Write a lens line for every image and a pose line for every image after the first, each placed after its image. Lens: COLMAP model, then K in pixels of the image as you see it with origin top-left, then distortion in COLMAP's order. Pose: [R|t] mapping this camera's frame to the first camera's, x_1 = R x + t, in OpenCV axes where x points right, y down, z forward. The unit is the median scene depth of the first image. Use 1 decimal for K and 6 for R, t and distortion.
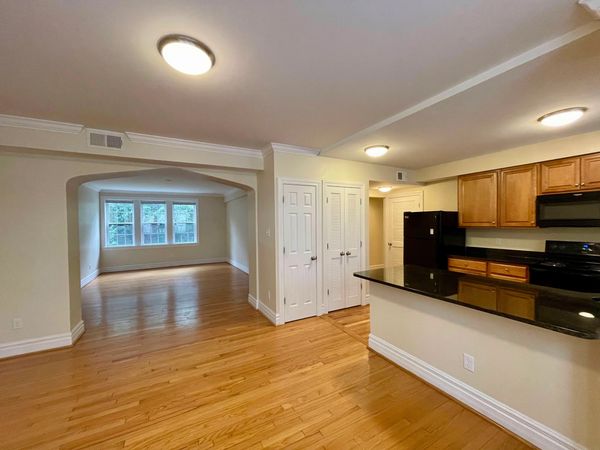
lens RADIAL K [[243.5, 0, 296.9], [0, 243.5, 227.0], [0, 0, 1]] dist [-0.000999, -0.000426]
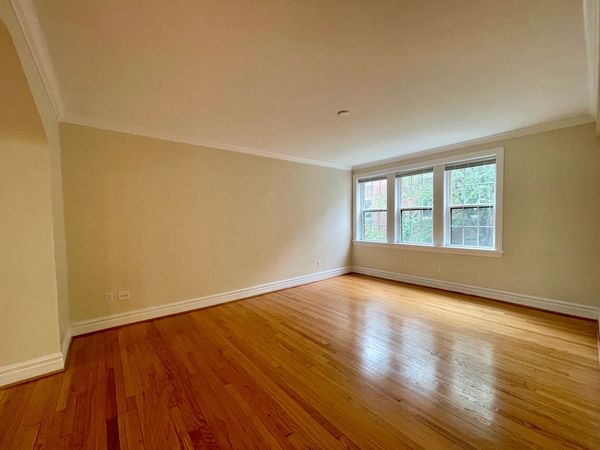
lens RADIAL K [[241.2, 0, 299.8], [0, 241.2, 229.0], [0, 0, 1]] dist [0.000204, -0.000071]
pose [[0.185993, 0.051440, -0.981204, -0.122834], [-0.002288, 0.998649, 0.051921, 0.010536], [0.982548, -0.007412, 0.185859, 1.239050]]
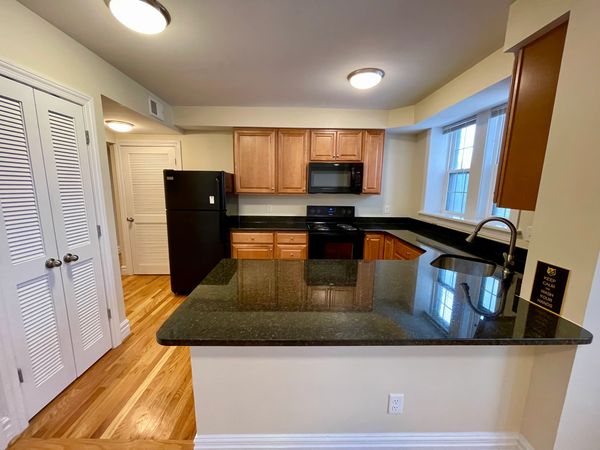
lens RADIAL K [[243.5, 0, 296.9], [0, 243.5, 227.0], [0, 0, 1]] dist [-0.000999, -0.000426]
pose [[0.461915, -0.130165, 0.877321, 0.026937], [-0.001916, 0.989023, 0.147747, -0.009256], [-0.886922, -0.069928, 0.456595, 0.444250]]
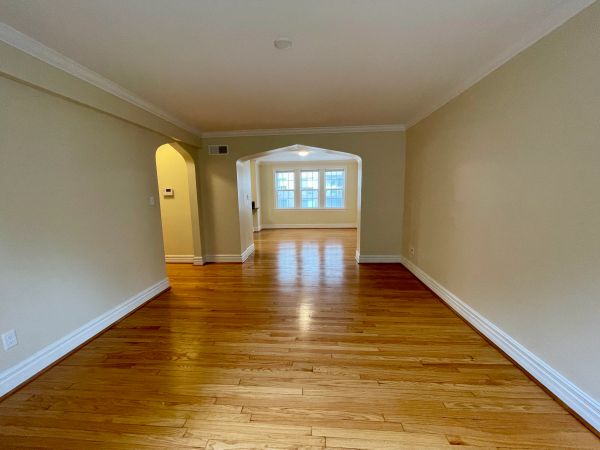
lens RADIAL K [[243.5, 0, 296.9], [0, 243.5, 227.0], [0, 0, 1]] dist [-0.000999, -0.000426]
pose [[-0.845611, -0.044759, 0.531920, -1.058621], [0.039526, 0.988493, 0.146013, -0.000027], [-0.532334, 0.144494, -0.834111, 1.897592]]
